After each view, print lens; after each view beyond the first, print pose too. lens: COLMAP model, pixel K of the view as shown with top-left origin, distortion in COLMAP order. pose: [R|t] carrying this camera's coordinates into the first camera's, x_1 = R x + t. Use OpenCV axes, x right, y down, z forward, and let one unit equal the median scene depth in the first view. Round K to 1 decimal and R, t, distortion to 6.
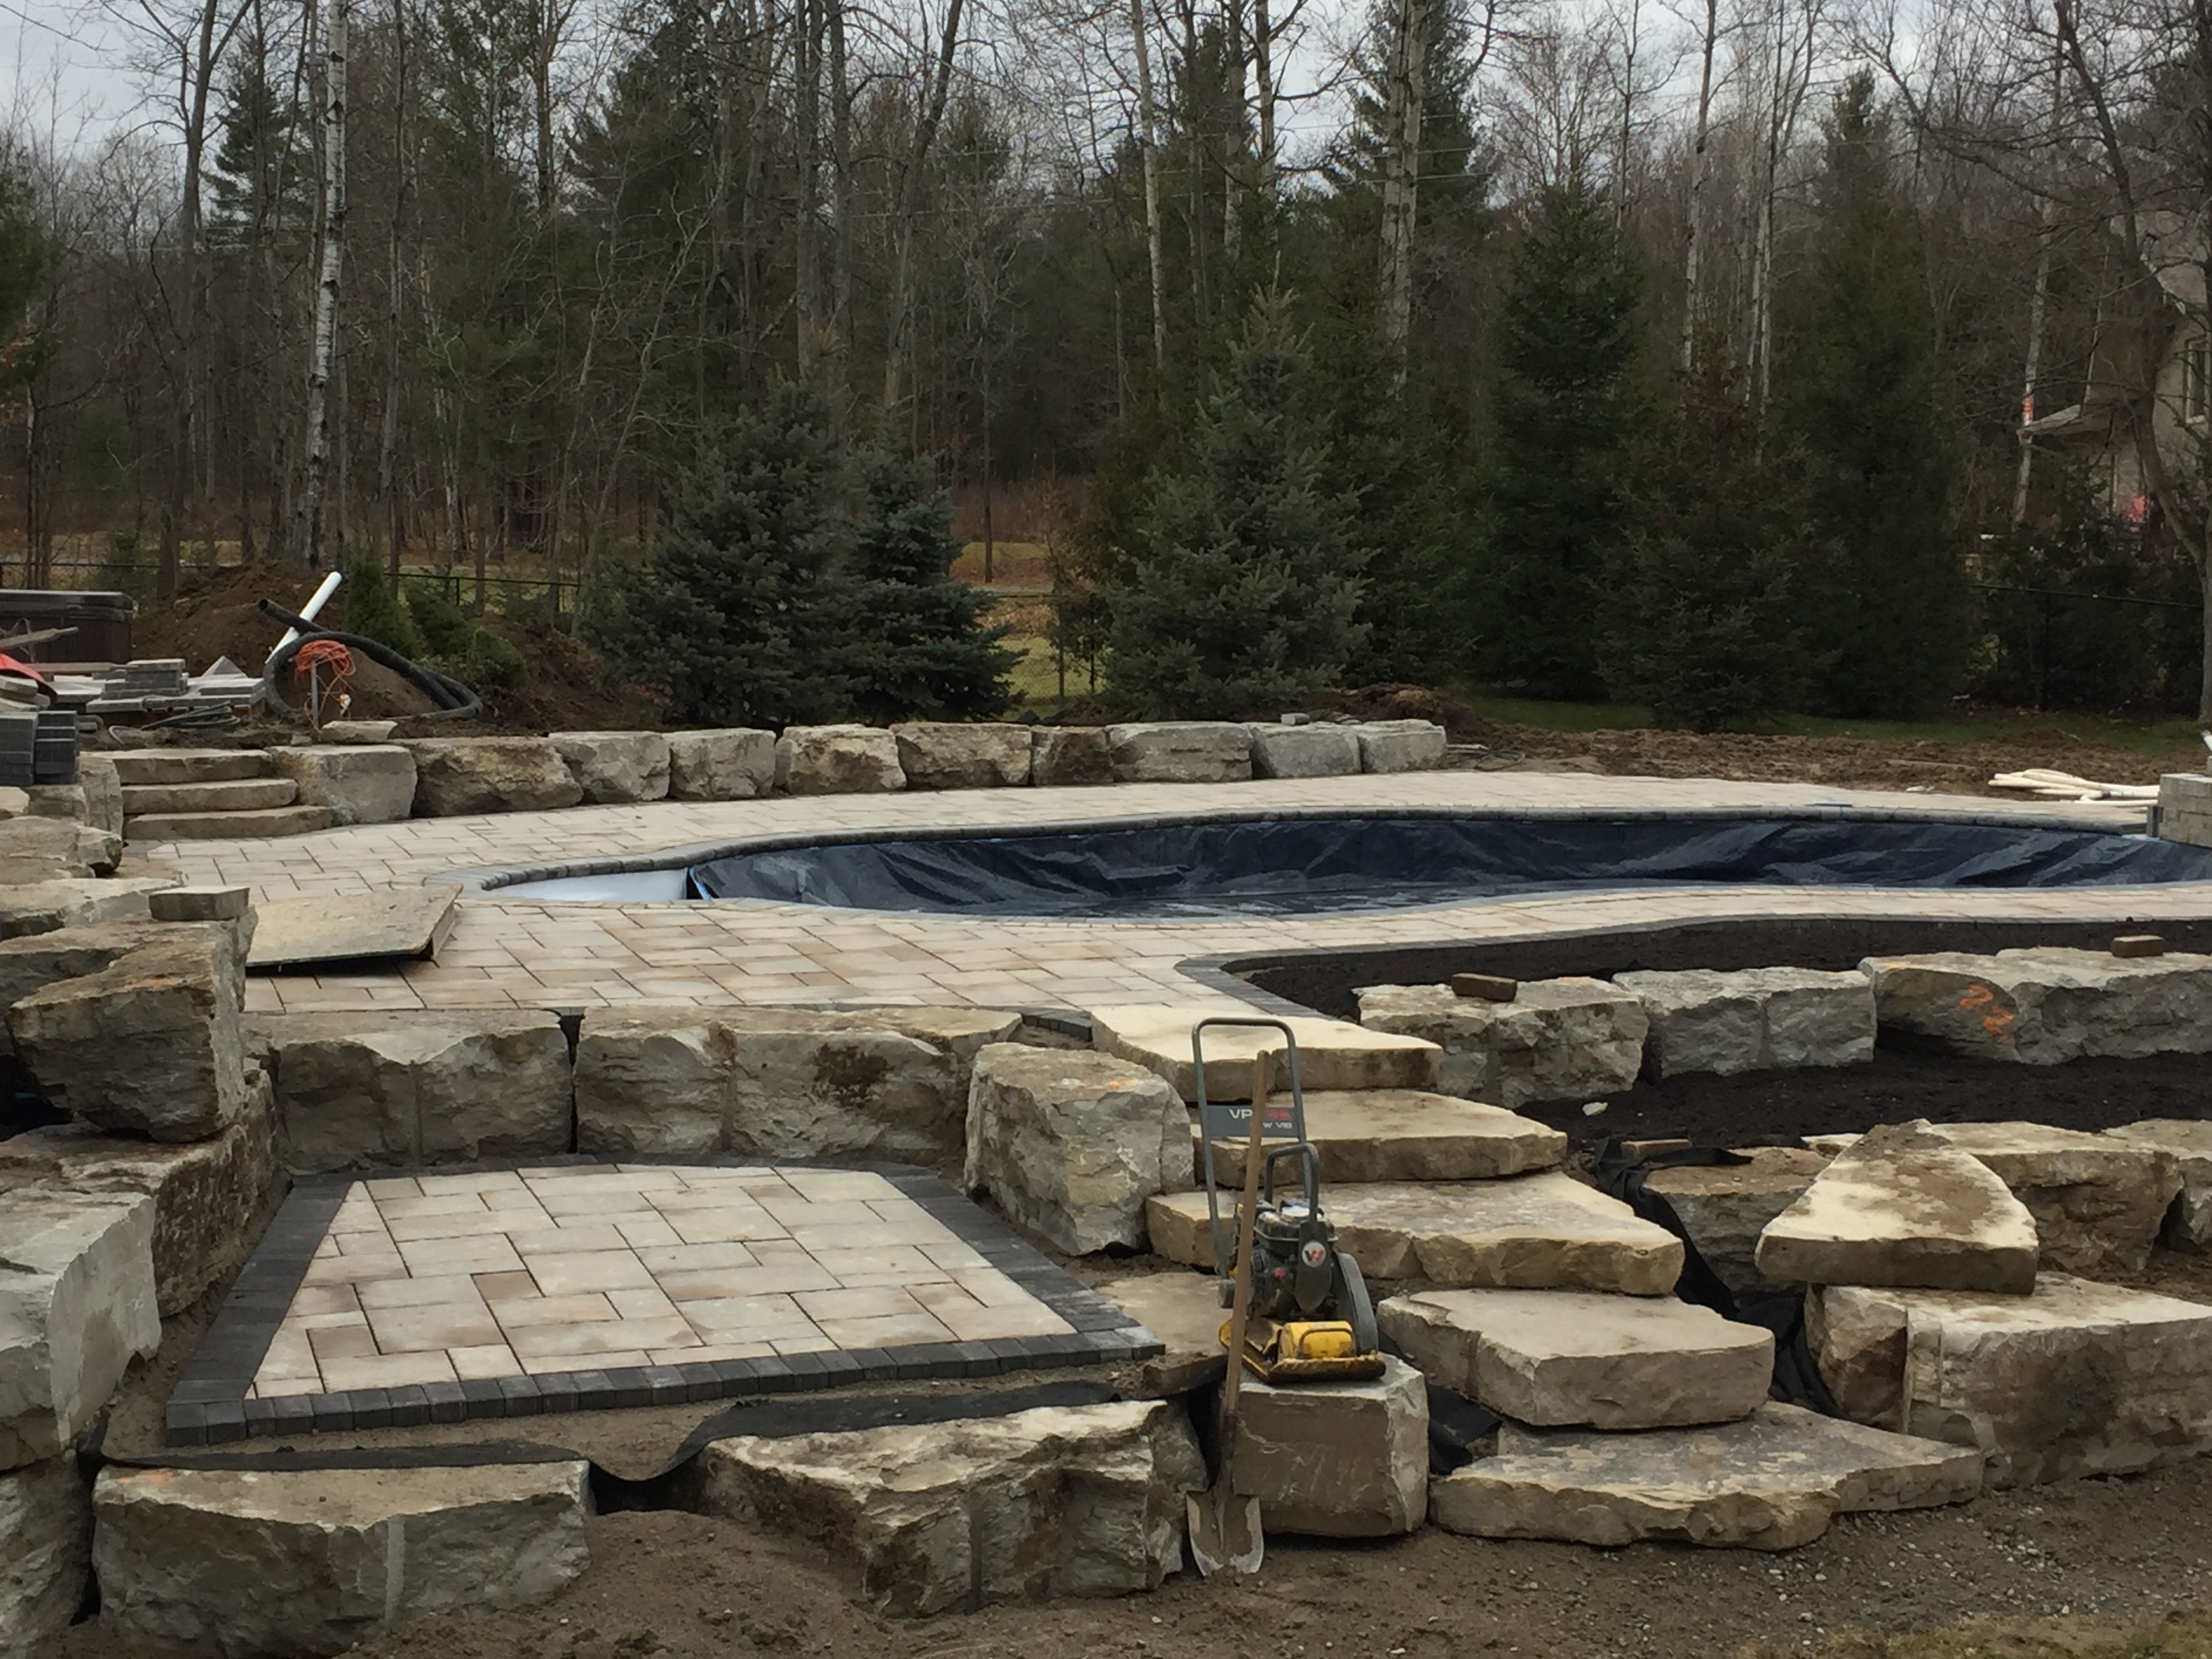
lens RADIAL K [[3217.6, 0, 1106.0], [0, 3217.6, 829.5], [0, 0, 1]] dist [0.053888, 0.016770]
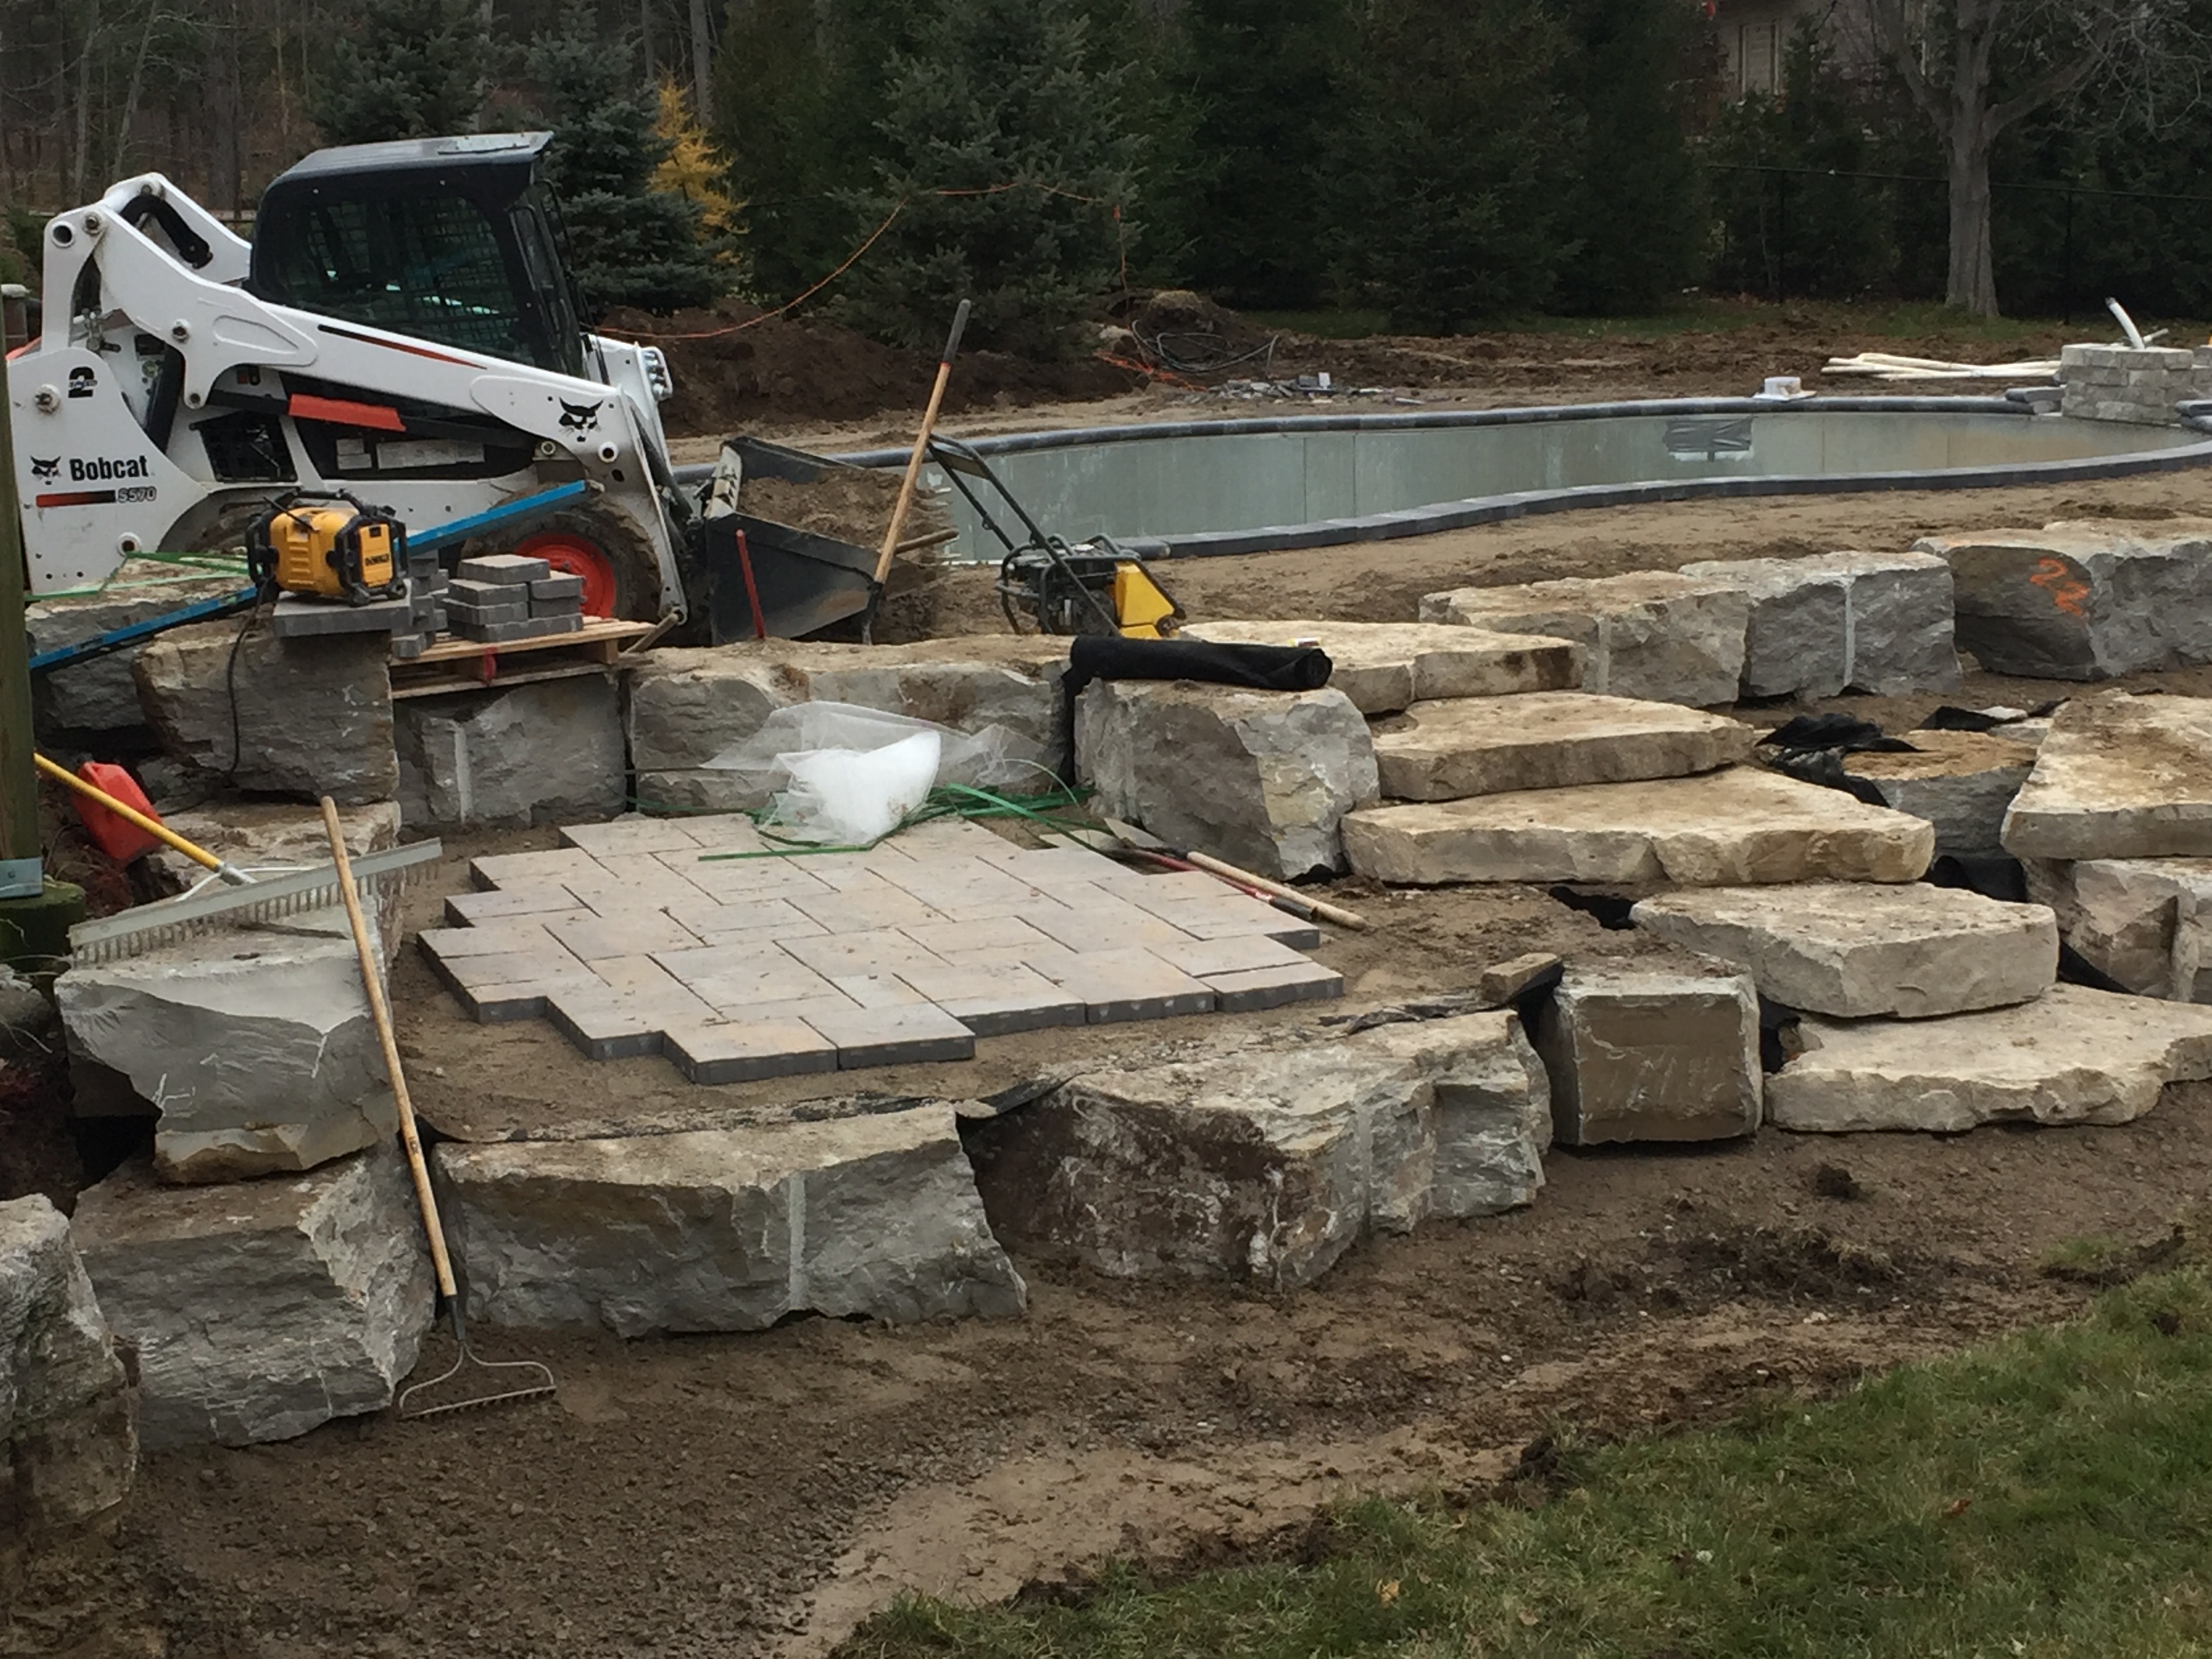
lens RADIAL K [[3622.3, 0, 1106.0], [0, 3622.3, 829.5], [0, 0, 1]] dist [0.028573, 0.176339]
pose [[0.989050, -0.058751, 0.135379, -0.196717], [0.045730, 0.994198, 0.097362, 0.014314], [-0.140314, -0.090105, 0.985999, -0.013216]]
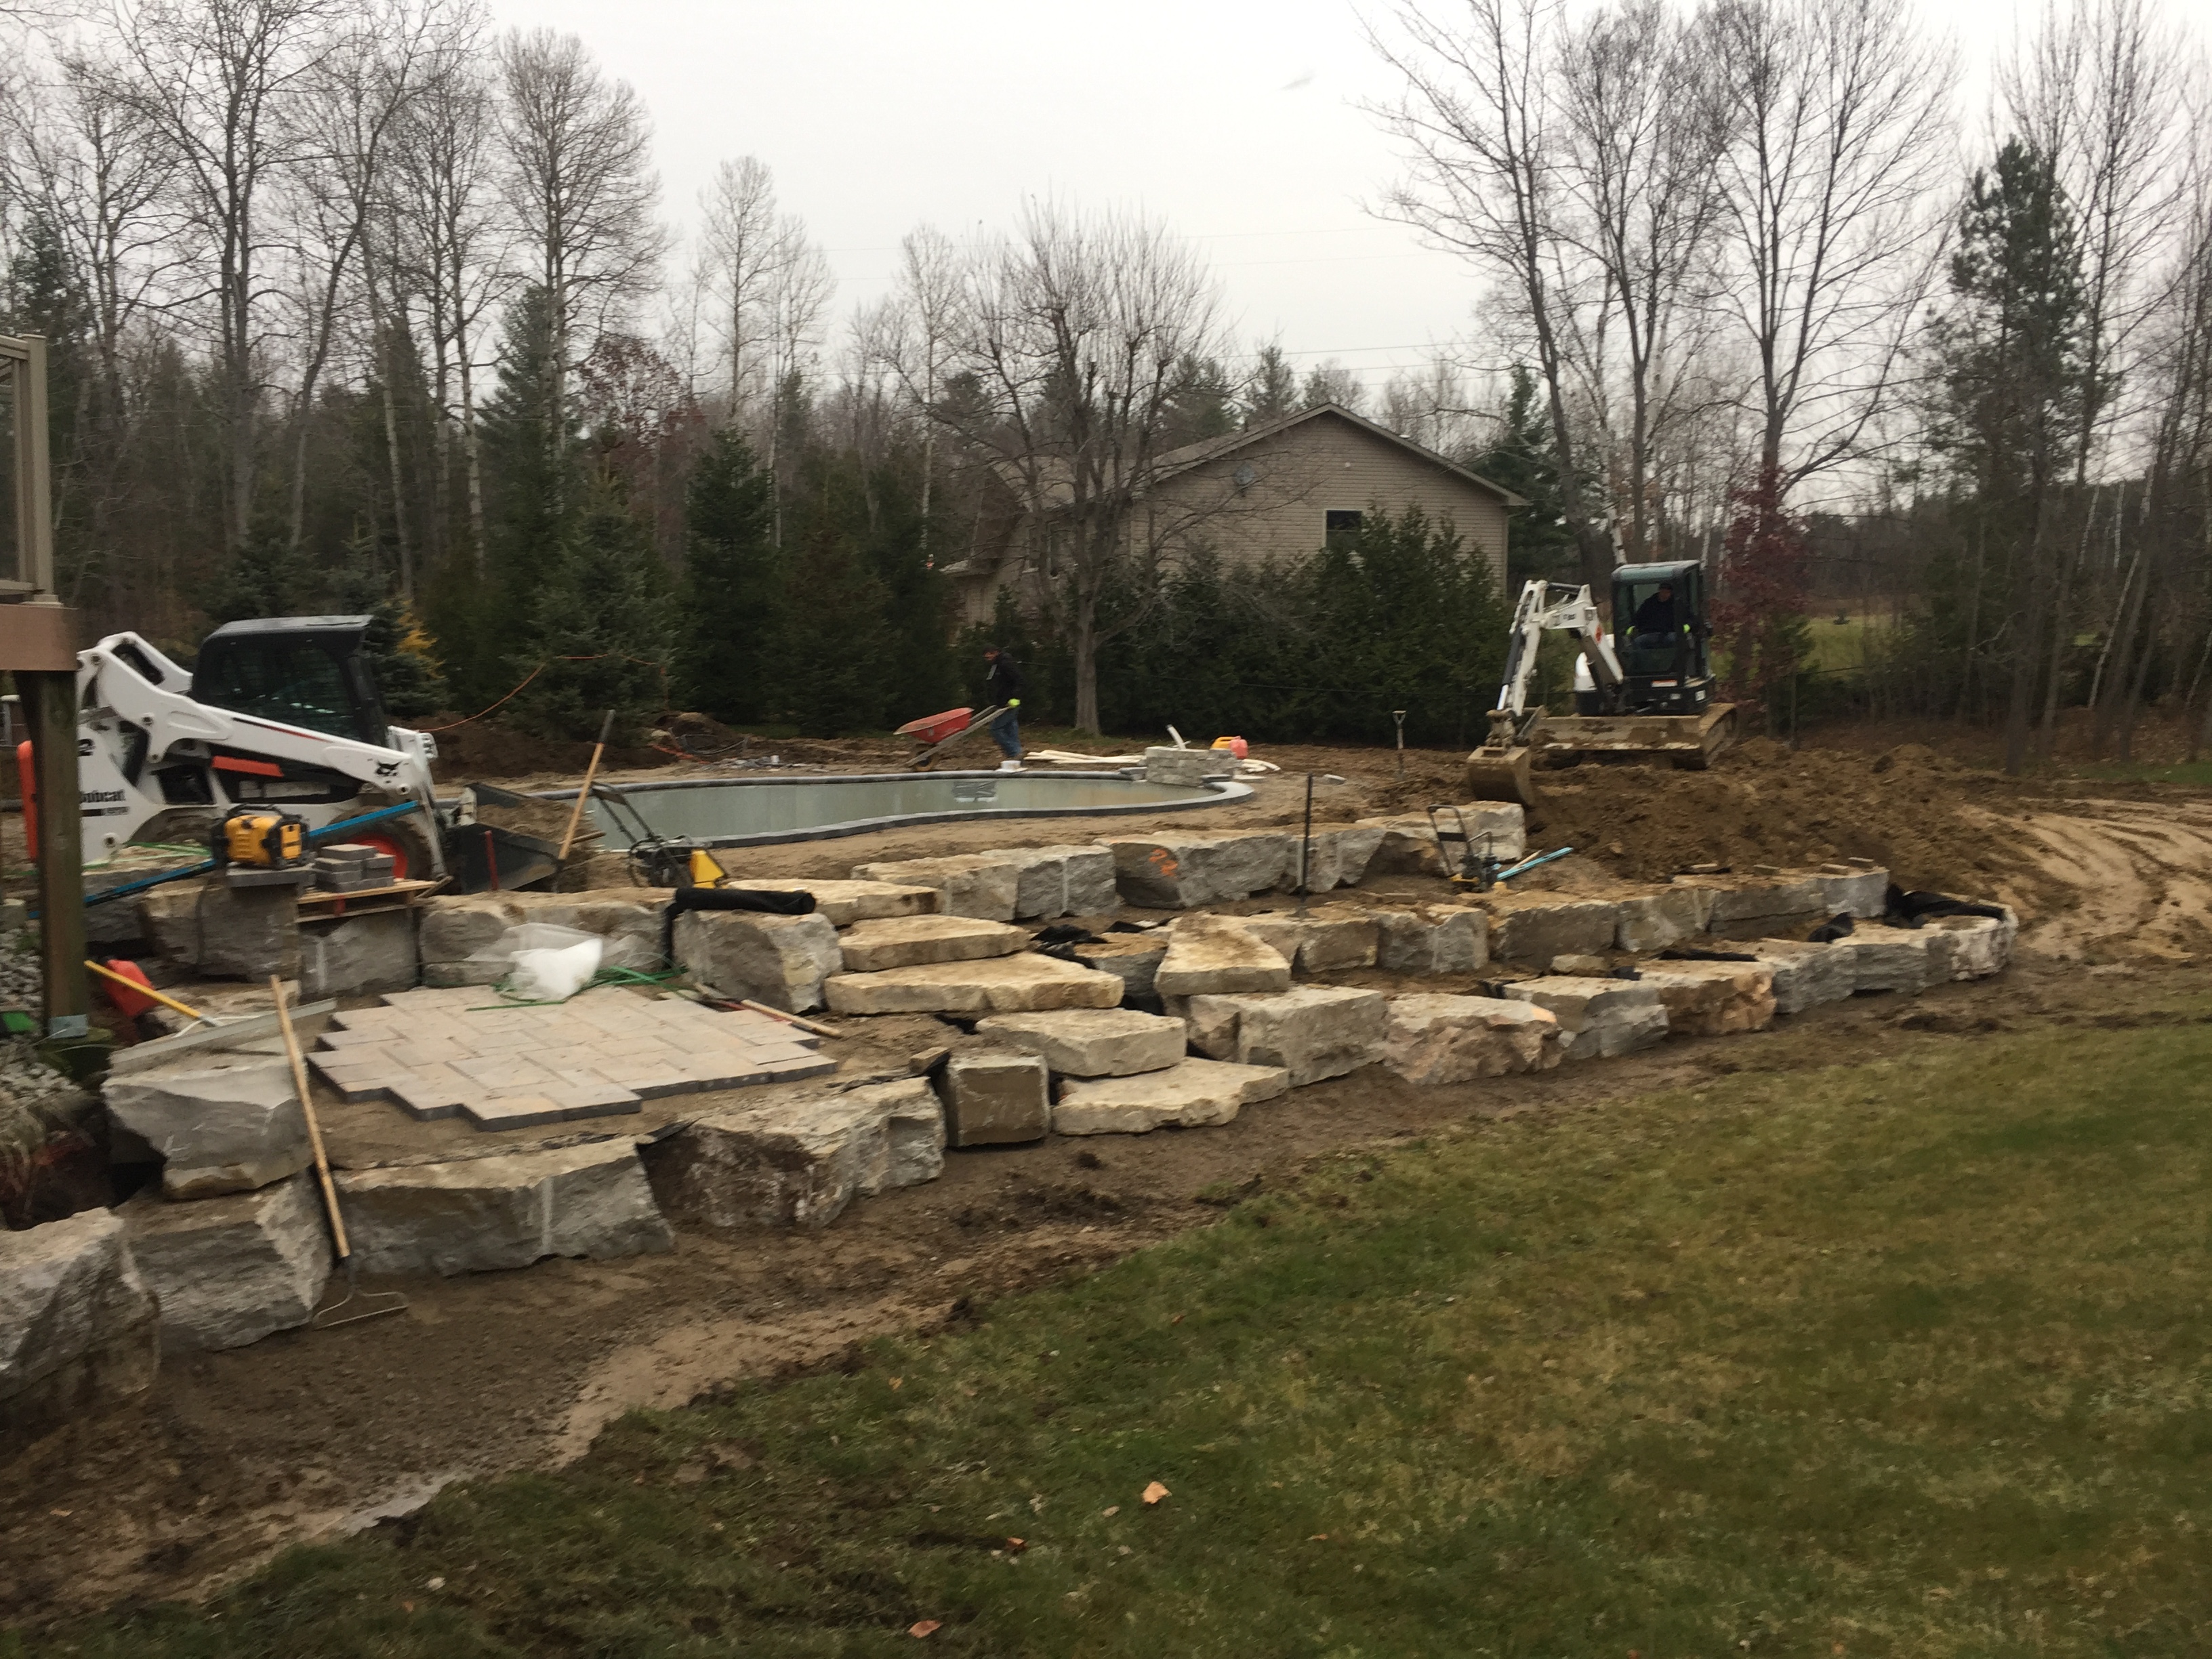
lens RADIAL K [[1861.3, 0, 1106.0], [0, 1861.3, 829.5], [0, 0, 1]] dist [0.077585, -0.109582]
pose [[0.923821, -0.043190, 0.380381, -0.232239], [0.038673, 0.999061, 0.019514, 0.018225], [-0.380867, -0.003317, 0.924624, -0.004990]]
